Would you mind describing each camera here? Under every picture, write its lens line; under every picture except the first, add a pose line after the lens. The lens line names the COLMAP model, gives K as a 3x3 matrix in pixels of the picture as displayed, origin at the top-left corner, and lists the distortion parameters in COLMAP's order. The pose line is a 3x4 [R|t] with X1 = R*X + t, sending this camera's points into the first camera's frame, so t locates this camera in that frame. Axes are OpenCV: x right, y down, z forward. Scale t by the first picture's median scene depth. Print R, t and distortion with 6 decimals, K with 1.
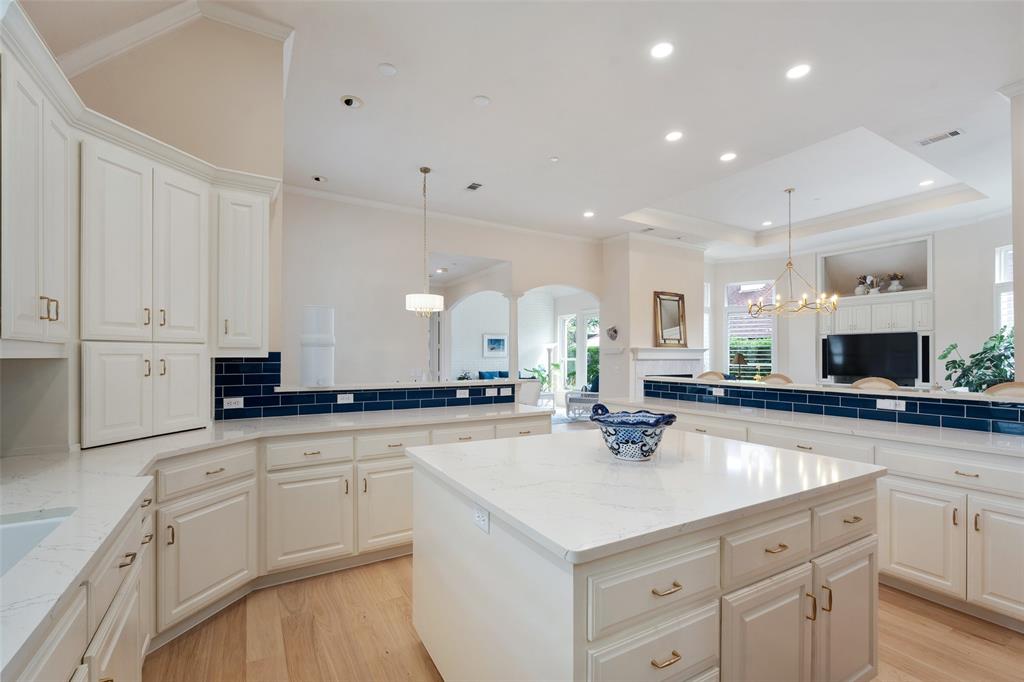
lens RADIAL K [[453.3, 0, 509.4], [0, 453.3, 351.4], [0, 0, 1]] dist [-0.011210, 0.001833]
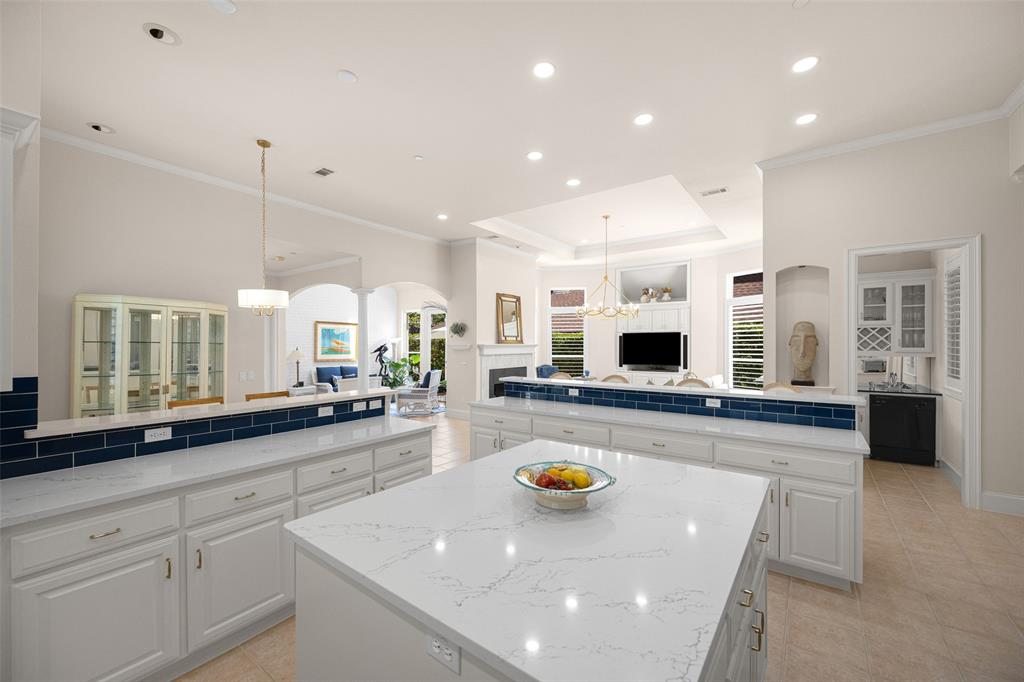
lens RADIAL K [[410.1, 0, 515.3], [0, 410.1, 342.7], [0, 0, 1]] dist [-0.002645, -0.000420]
pose [[0.917947, -0.001674, 0.396698, -0.064782], [-0.001973, 0.999959, 0.008784, -0.036820], [-0.396697, -0.008846, 0.917907, 0.111124]]
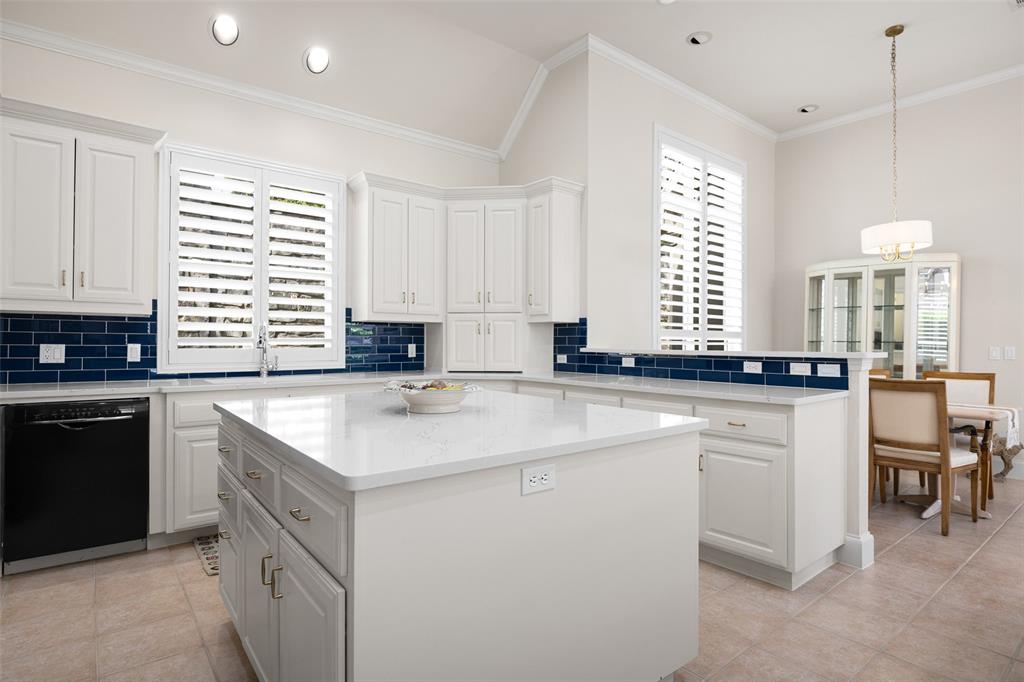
lens RADIAL K [[529.8, 0, 512.5], [0, 529.8, 334.2], [0, 0, 1]] dist [-0.011346, 0.001406]
pose [[0.139469, -0.016297, -0.990092, 0.534611], [0.004752, 0.999864, -0.015789, 0.042100], [0.990215, -0.002503, 0.139527, 0.410001]]
